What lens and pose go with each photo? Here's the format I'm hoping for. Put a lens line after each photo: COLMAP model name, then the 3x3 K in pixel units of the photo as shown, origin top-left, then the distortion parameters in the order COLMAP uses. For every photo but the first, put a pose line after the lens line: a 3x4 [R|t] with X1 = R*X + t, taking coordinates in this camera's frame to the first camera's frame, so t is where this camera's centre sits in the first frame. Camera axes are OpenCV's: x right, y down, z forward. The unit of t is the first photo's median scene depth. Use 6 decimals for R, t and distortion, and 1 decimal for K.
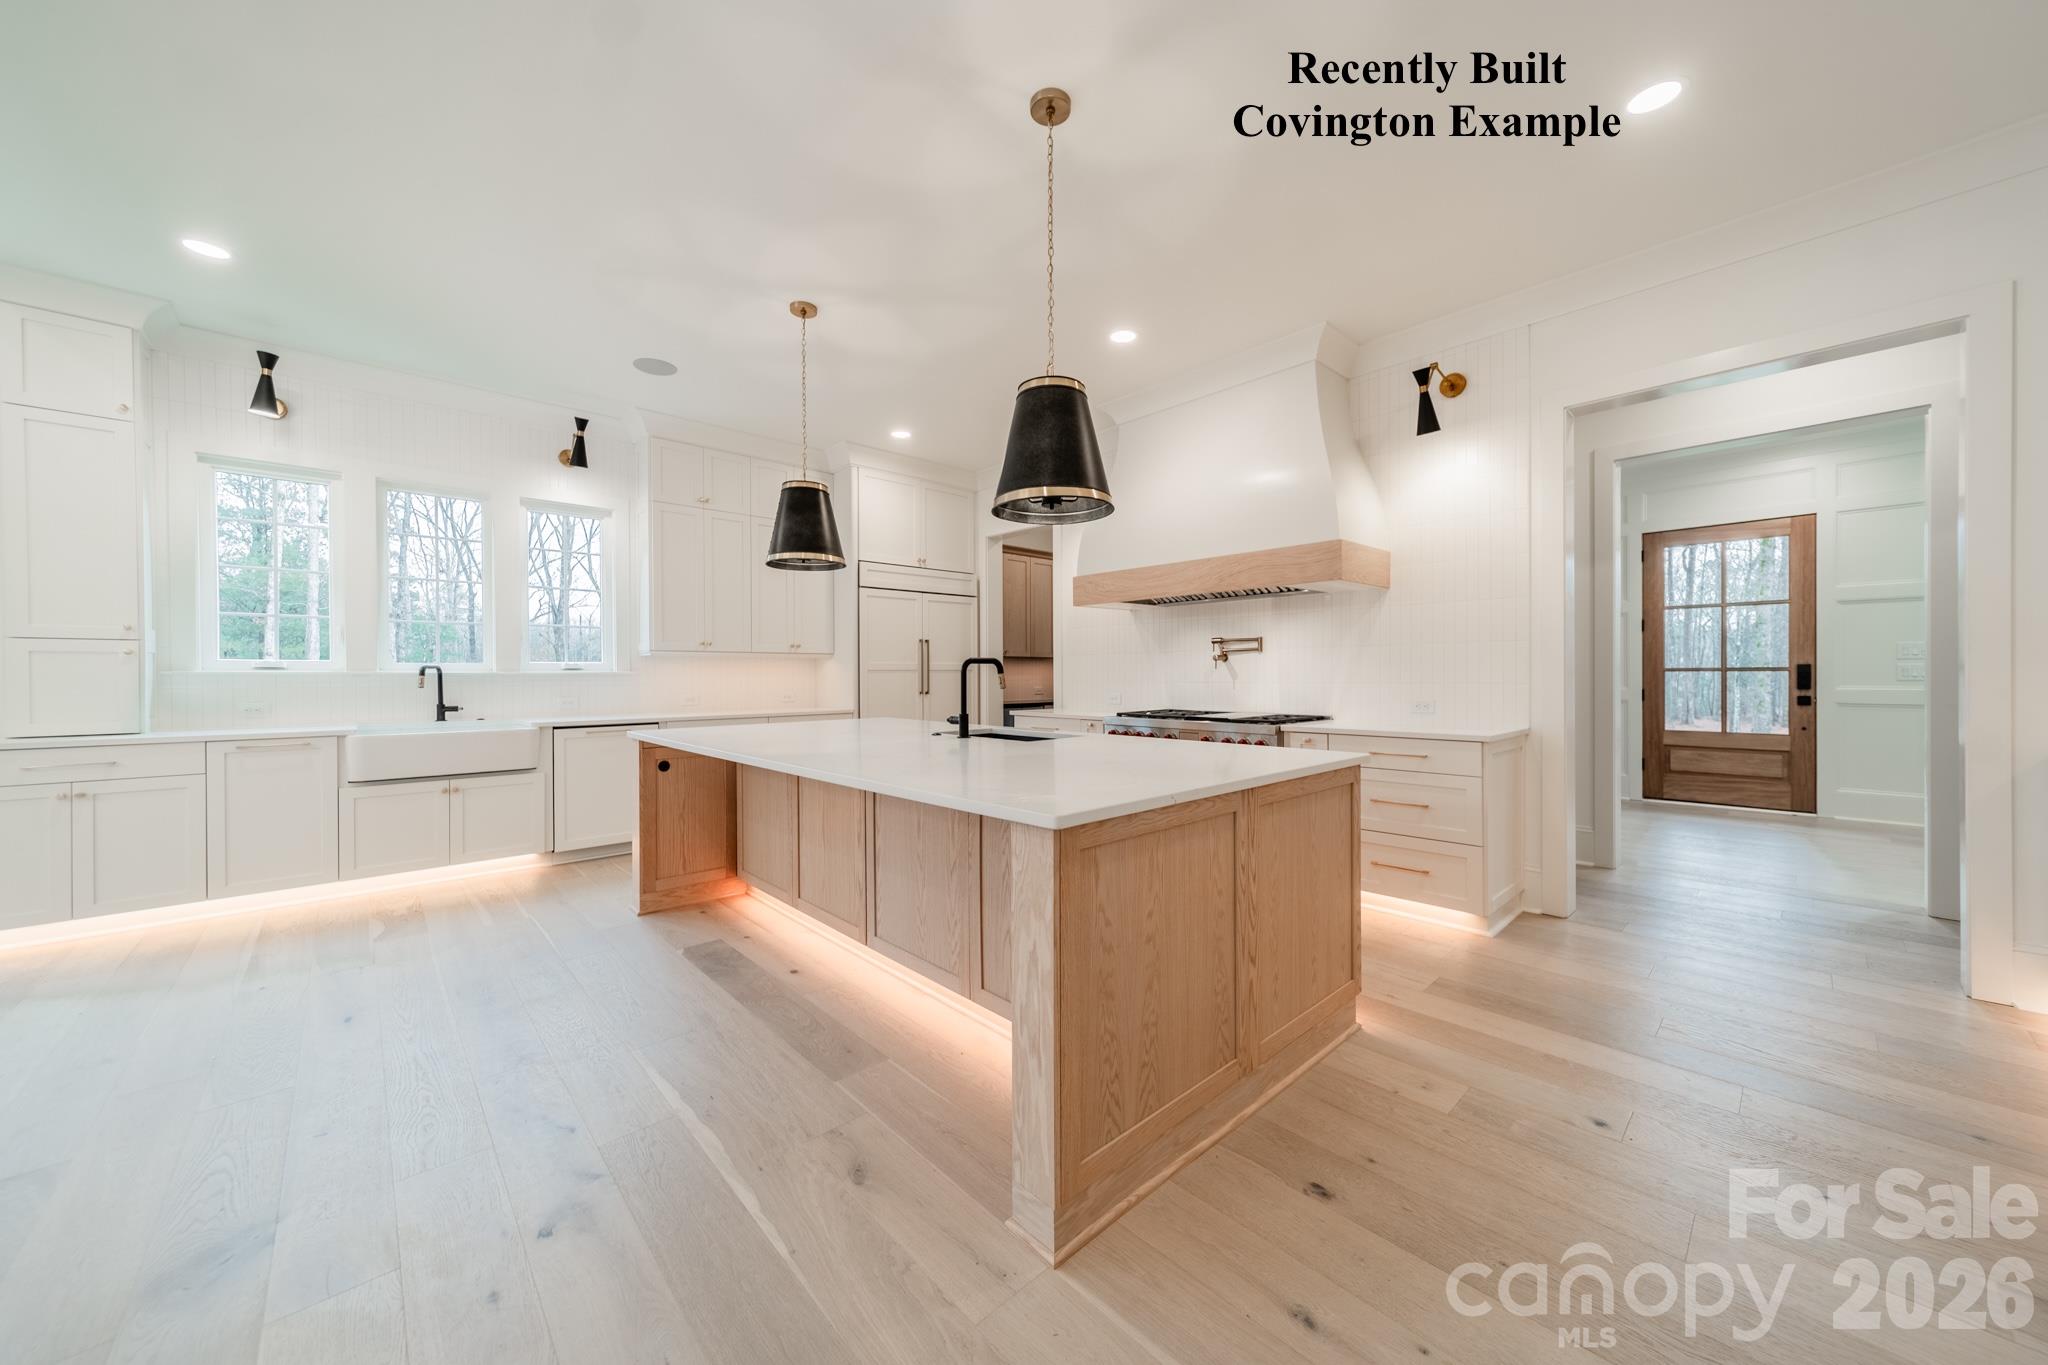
lens RADIAL K [[716.6, 0, 1022.7], [0, 716.6, 677.9], [0, 0, 1]] dist [0.005809, 0.000017]
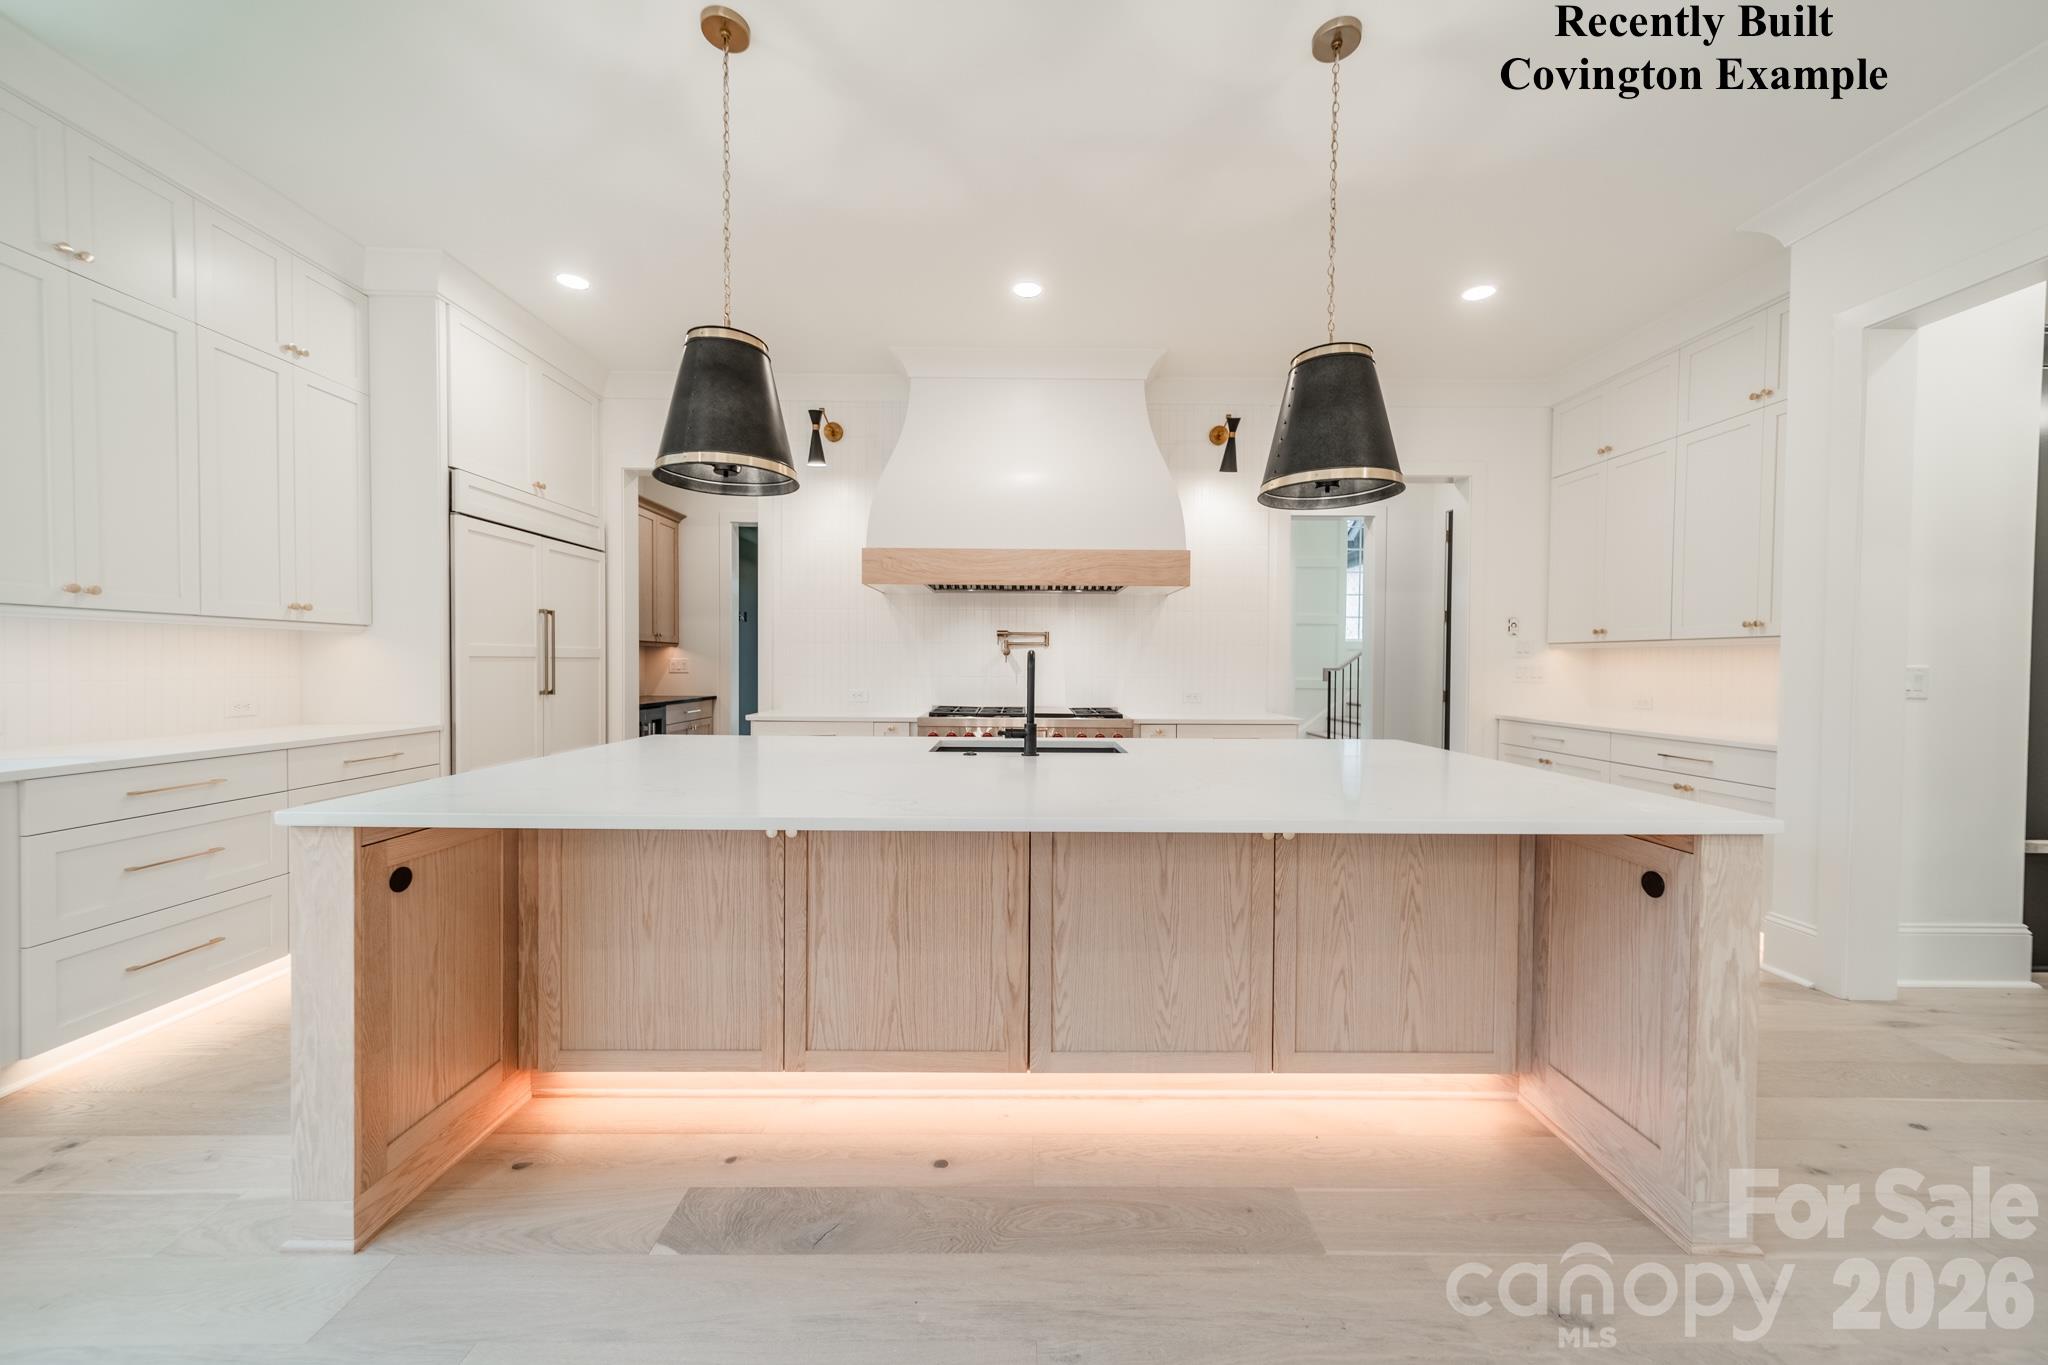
lens RADIAL K [[722.7, 0, 1020.8], [0, 722.7, 675.9], [0, 0, 1]] dist [0.005733, 0.000042]
pose [[0.675152, -0.003173, 0.737671, -0.584193], [-0.007624, 0.999907, 0.011279, -0.008078], [-0.737639, -0.013239, 0.675066, 0.438801]]
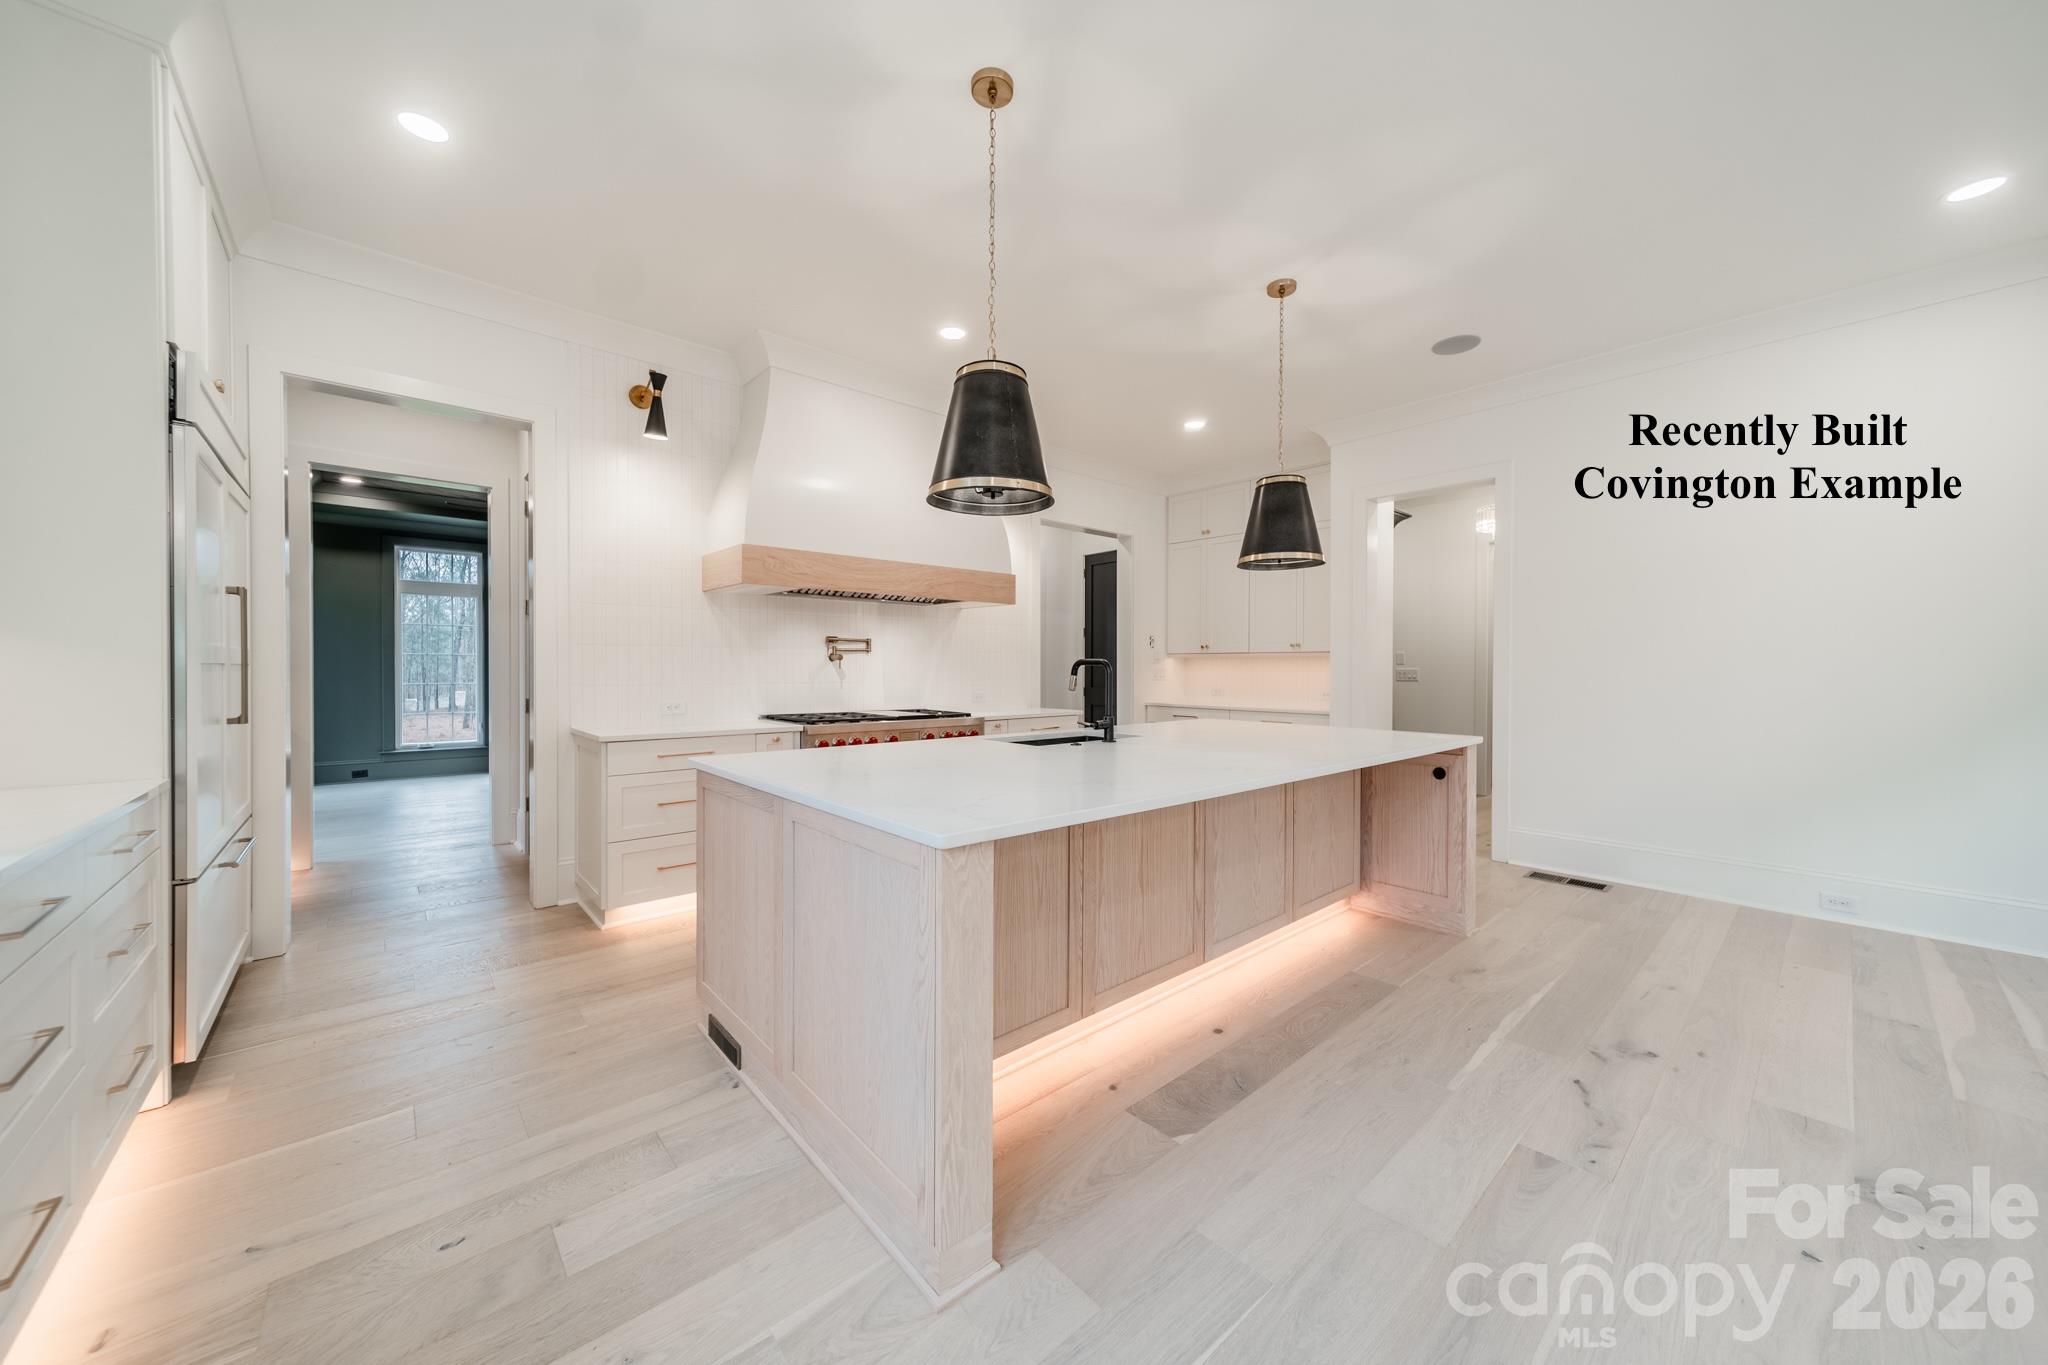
lens RADIAL K [[725.3, 0, 1023.6], [0, 725.3, 672.3], [0, 0, 1]] dist [0.007589, 0.000049]
pose [[0.021732, 0.000576, 0.999764, -0.949705], [0.001542, 0.999999, -0.000610, -0.008939], [-0.999763, 0.001555, 0.021731, 0.976858]]
